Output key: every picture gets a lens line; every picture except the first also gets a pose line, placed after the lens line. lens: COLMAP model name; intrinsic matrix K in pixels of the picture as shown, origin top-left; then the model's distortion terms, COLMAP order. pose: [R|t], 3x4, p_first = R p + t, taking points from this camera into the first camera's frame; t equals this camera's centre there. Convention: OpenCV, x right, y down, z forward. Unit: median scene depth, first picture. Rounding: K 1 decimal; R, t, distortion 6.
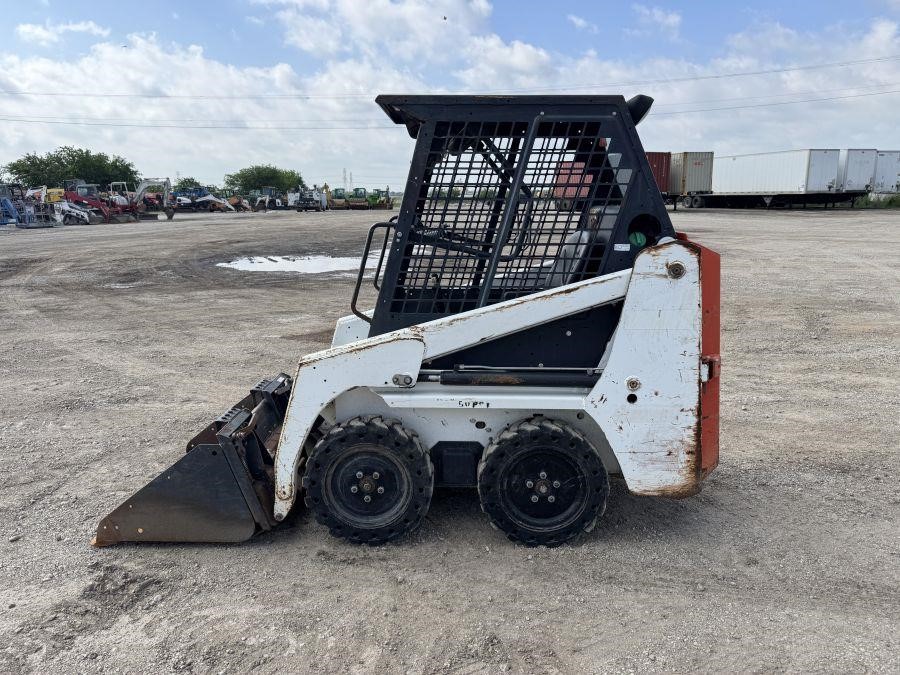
lens RADIAL K [[631.5, 0, 446.7], [0, 631.5, 321.3], [0, 0, 1]] dist [0.016860, -0.023116]
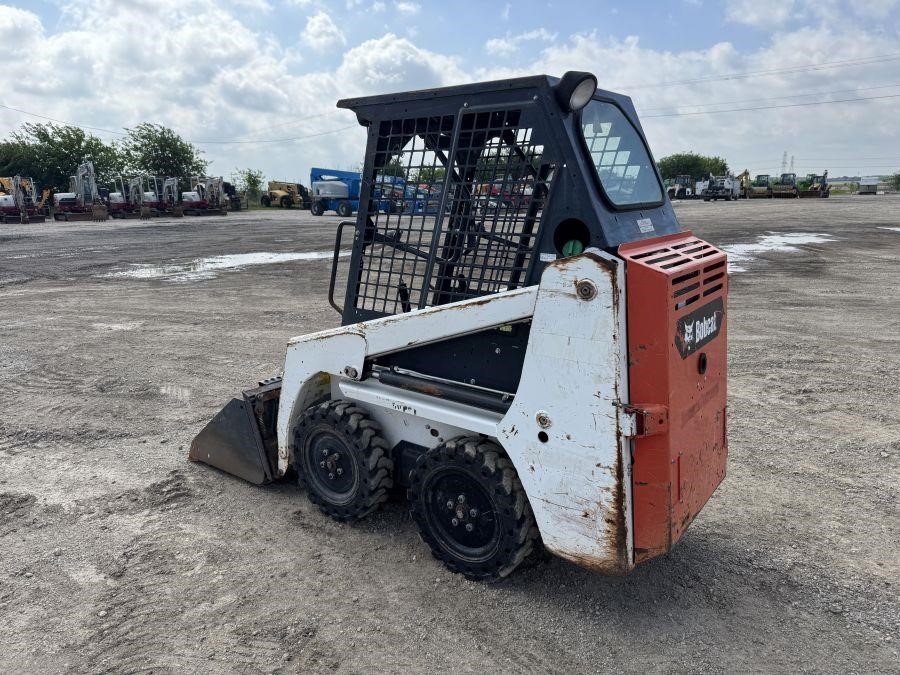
lens RADIAL K [[631.5, 0, 444.3], [0, 631.5, 325.4], [0, 0, 1]] dist [0.016860, -0.023116]
pose [[0.807333, 0.117496, -0.578281, 0.646871], [-0.104211, 0.992962, 0.056264, -0.058731], [0.580822, 0.014839, 0.813895, 0.233574]]
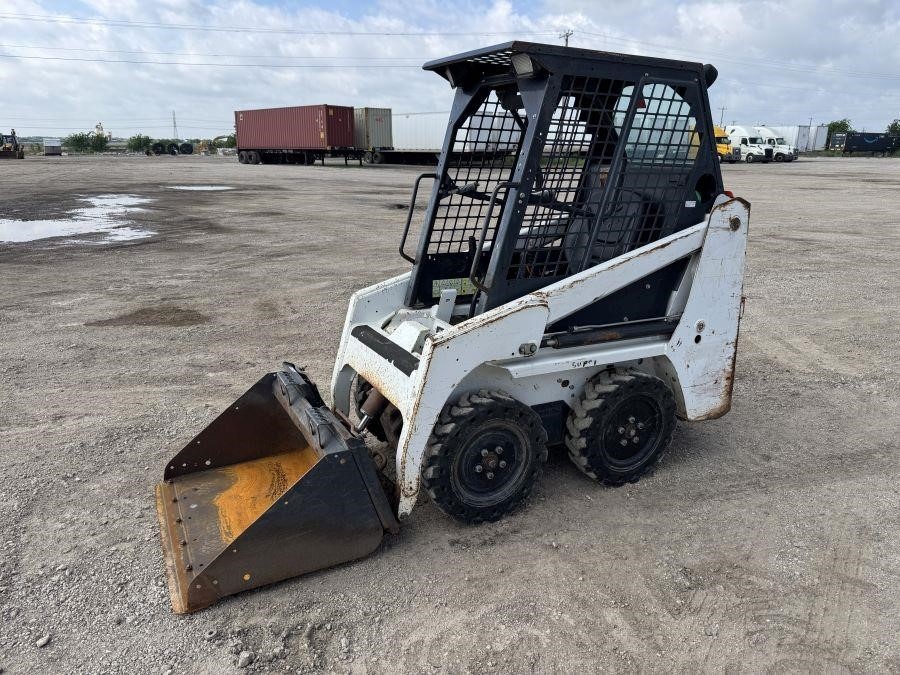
lens RADIAL K [[631.5, 0, 443.0], [0, 631.5, 330.1], [0, 0, 1]] dist [0.016860, -0.023116]
pose [[0.880366, -0.110058, 0.461350, -0.623873], [0.071488, 0.992383, 0.100323, -0.040381], [-0.468877, -0.055340, 0.881528, 0.210007]]
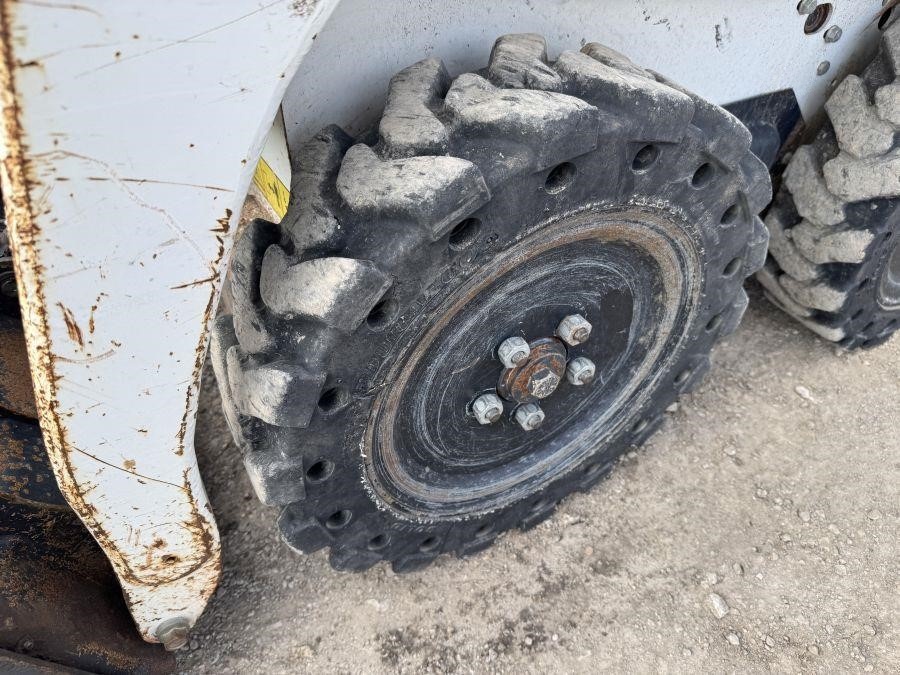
lens RADIAL K [[631.5, 0, 428.5], [0, 631.5, 338.4], [0, 0, 1]] dist [0.016860, -0.023116]
pose [[0.871046, -0.340492, 0.354039, -0.241986], [0.101660, 0.830119, 0.548241, 0.122743], [-0.480566, -0.441552, 0.757686, 0.876723]]
